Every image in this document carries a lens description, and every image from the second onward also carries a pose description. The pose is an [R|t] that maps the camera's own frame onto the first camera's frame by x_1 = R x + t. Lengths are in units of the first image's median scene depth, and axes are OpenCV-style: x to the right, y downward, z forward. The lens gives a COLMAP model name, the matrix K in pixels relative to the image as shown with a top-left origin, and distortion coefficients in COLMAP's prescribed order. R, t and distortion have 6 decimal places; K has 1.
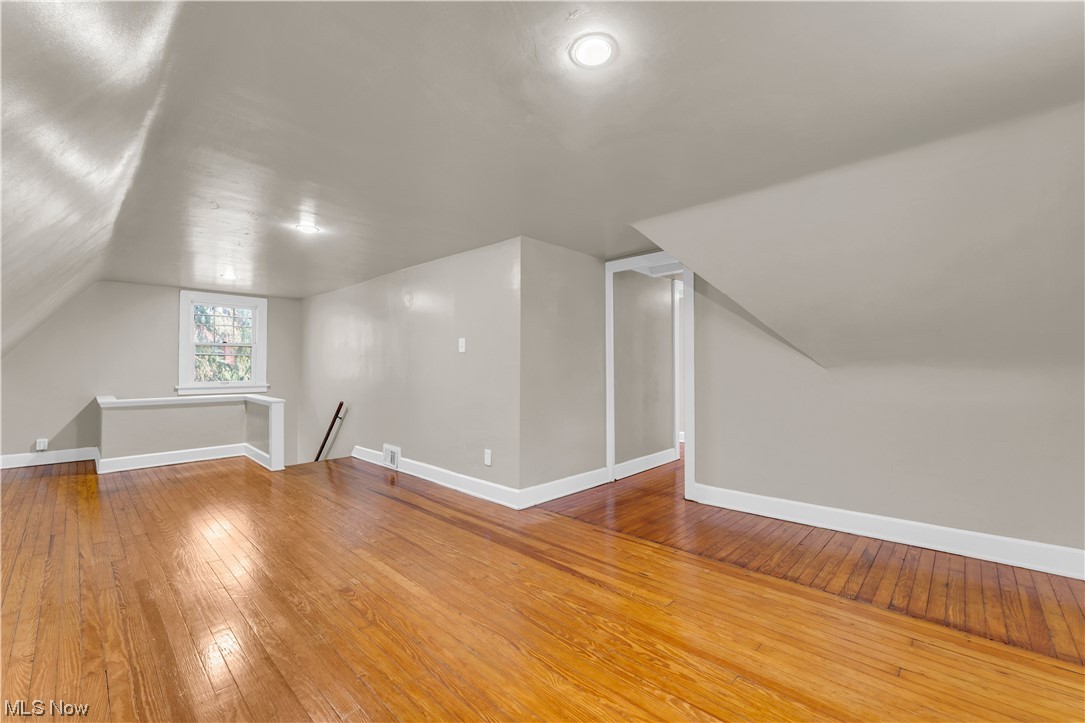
lens RADIAL K [[443.5, 0, 545.3], [0, 443.5, 363.7], [0, 0, 1]] dist [0.002074, 0.000130]
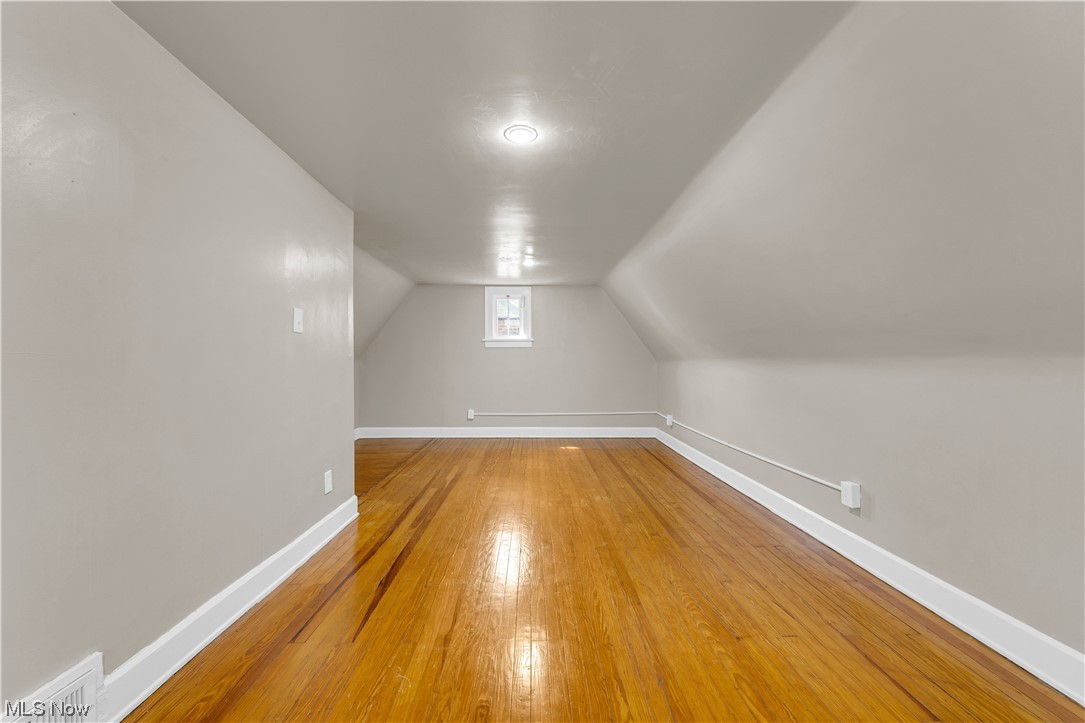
lens RADIAL K [[443.5, 0, 543.6], [0, 443.5, 362.4], [0, 0, 1]] dist [0.002074, 0.000130]
pose [[-0.703820, 0.002804, 0.710373, -1.098624], [-0.003539, 0.999966, -0.007454, 0.022281], [-0.710370, -0.007760, -0.703786, 1.543955]]
